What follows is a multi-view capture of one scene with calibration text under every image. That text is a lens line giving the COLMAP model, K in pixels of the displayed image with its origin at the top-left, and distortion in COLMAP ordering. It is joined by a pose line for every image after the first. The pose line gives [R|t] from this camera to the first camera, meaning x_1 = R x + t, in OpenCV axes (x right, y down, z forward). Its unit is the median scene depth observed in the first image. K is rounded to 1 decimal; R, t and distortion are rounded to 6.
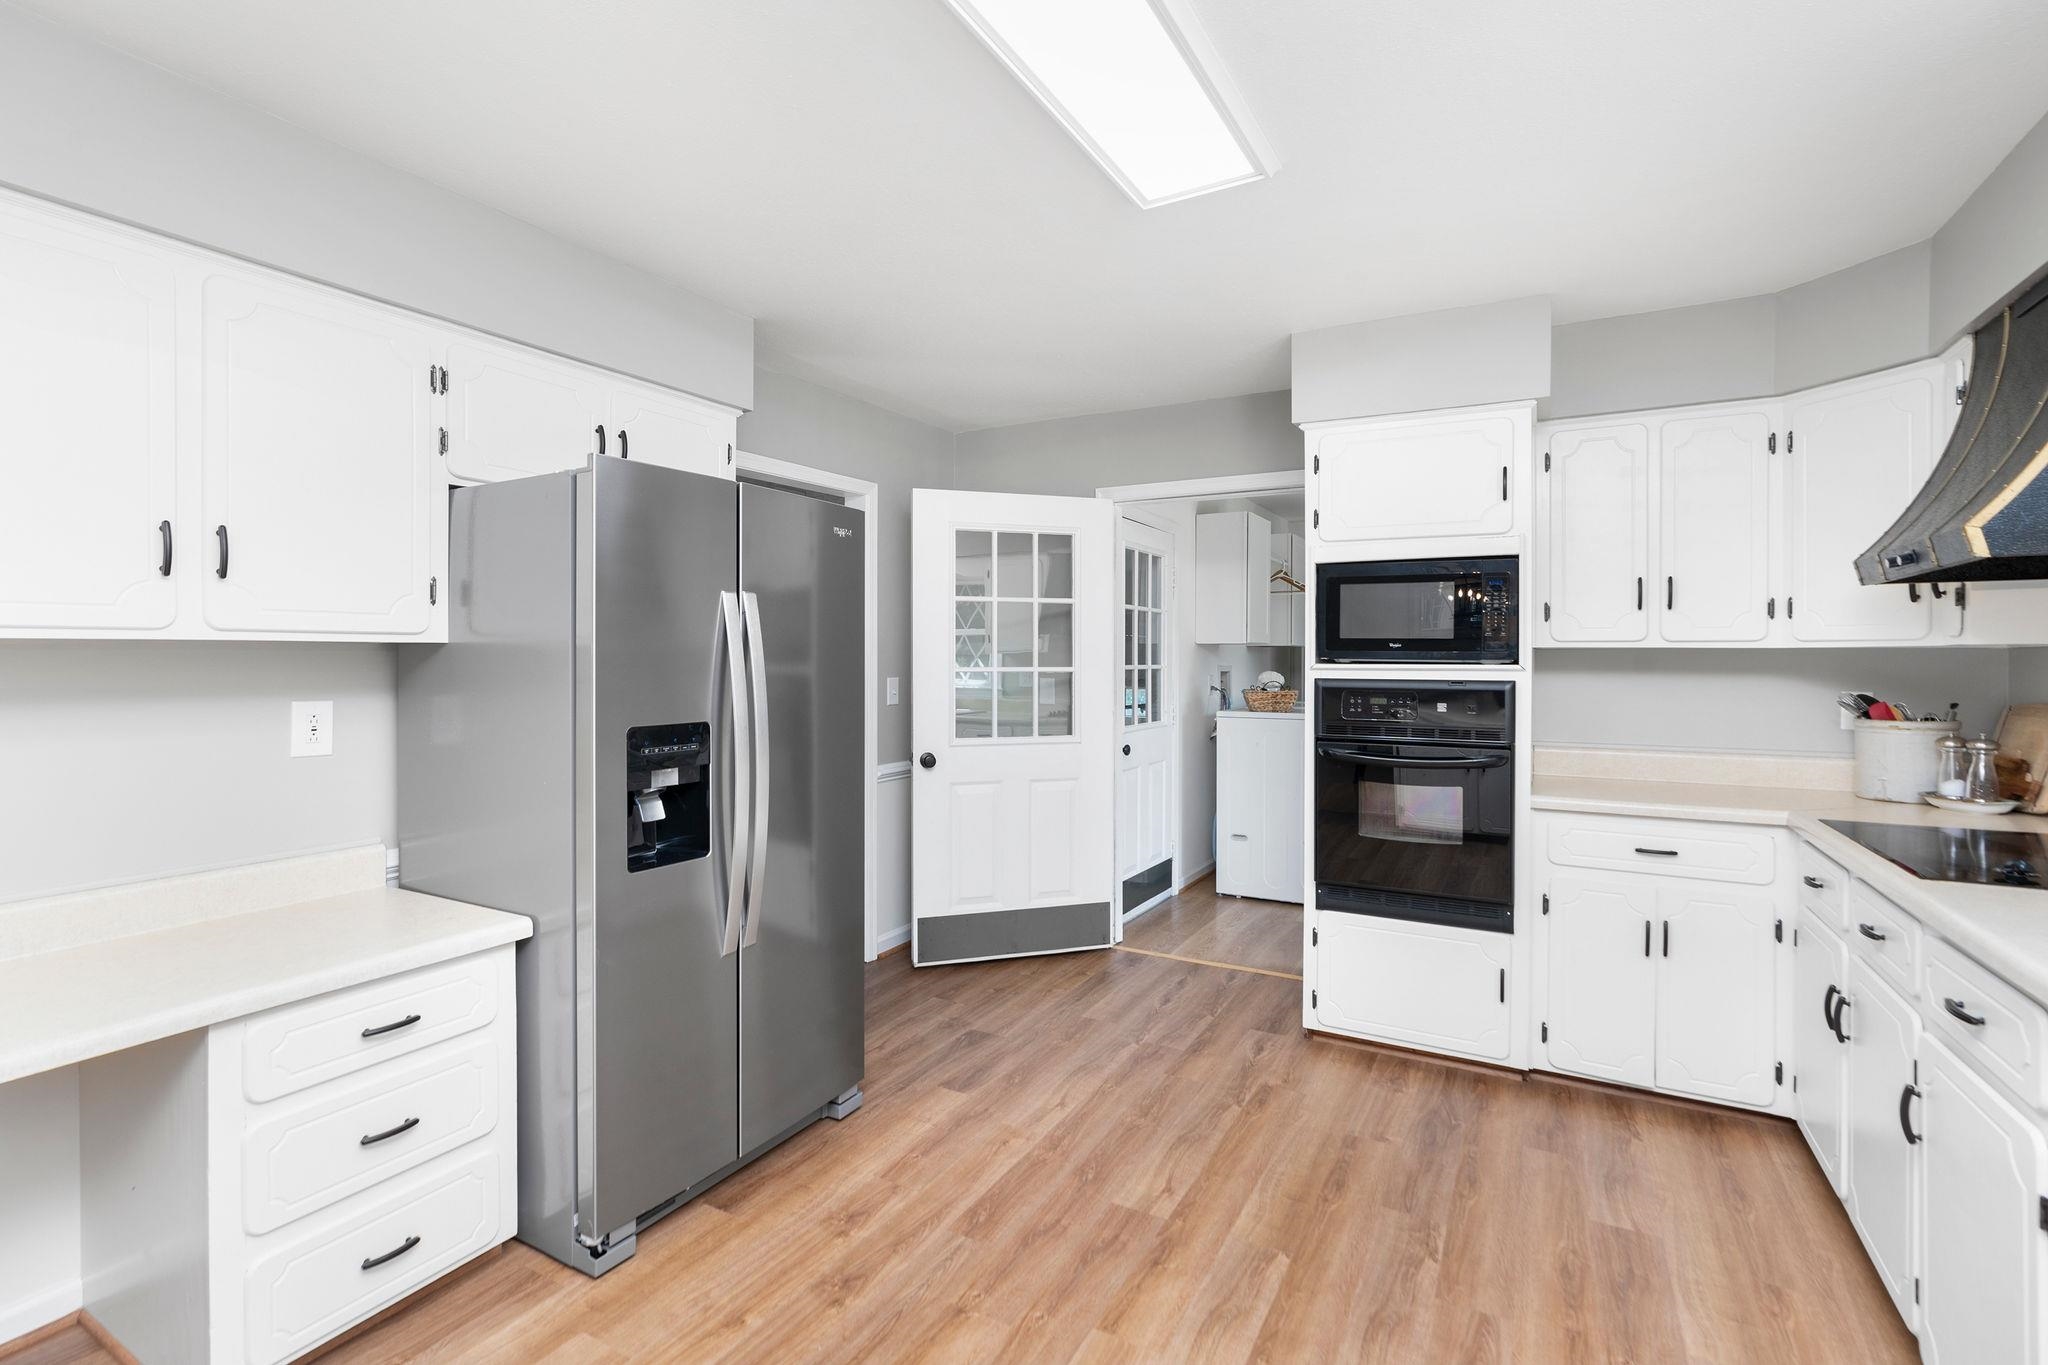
lens RADIAL K [[937.5, 0, 1020.2], [0, 937.5, 675.8], [0, 0, 1]] dist [-0.005563, 0.000445]
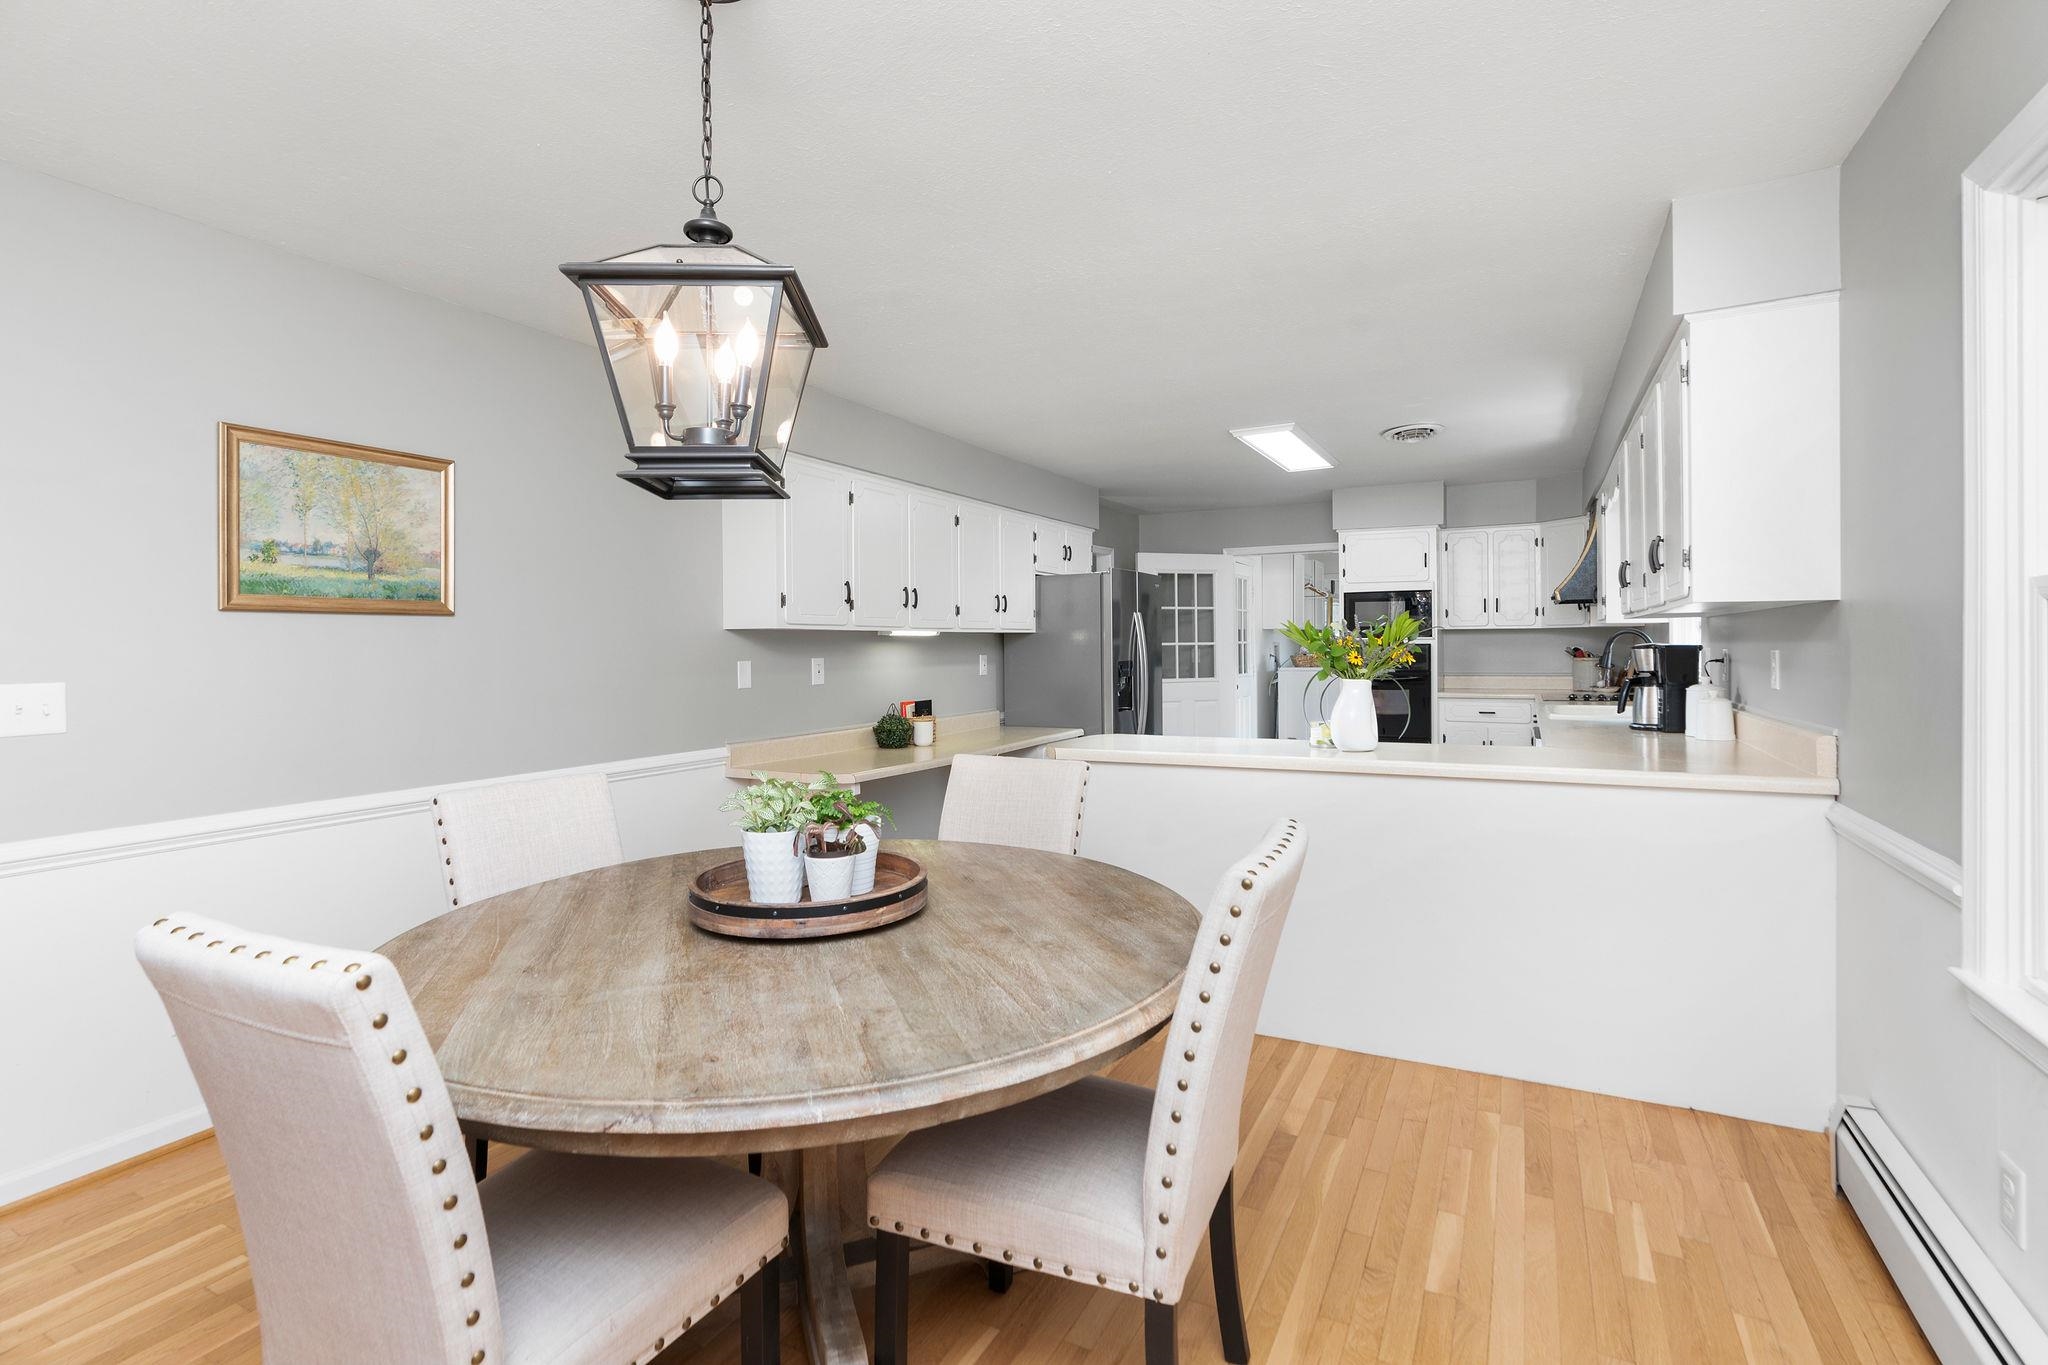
lens RADIAL K [[937.5, 0, 1026.7], [0, 937.5, 670.0], [0, 0, 1]] dist [-0.005563, 0.000445]
pose [[0.999614, -0.012912, 0.024585, -0.520454], [0.012680, 0.999874, 0.009590, 0.034737], [-0.024706, -0.009274, 0.999652, -1.271170]]
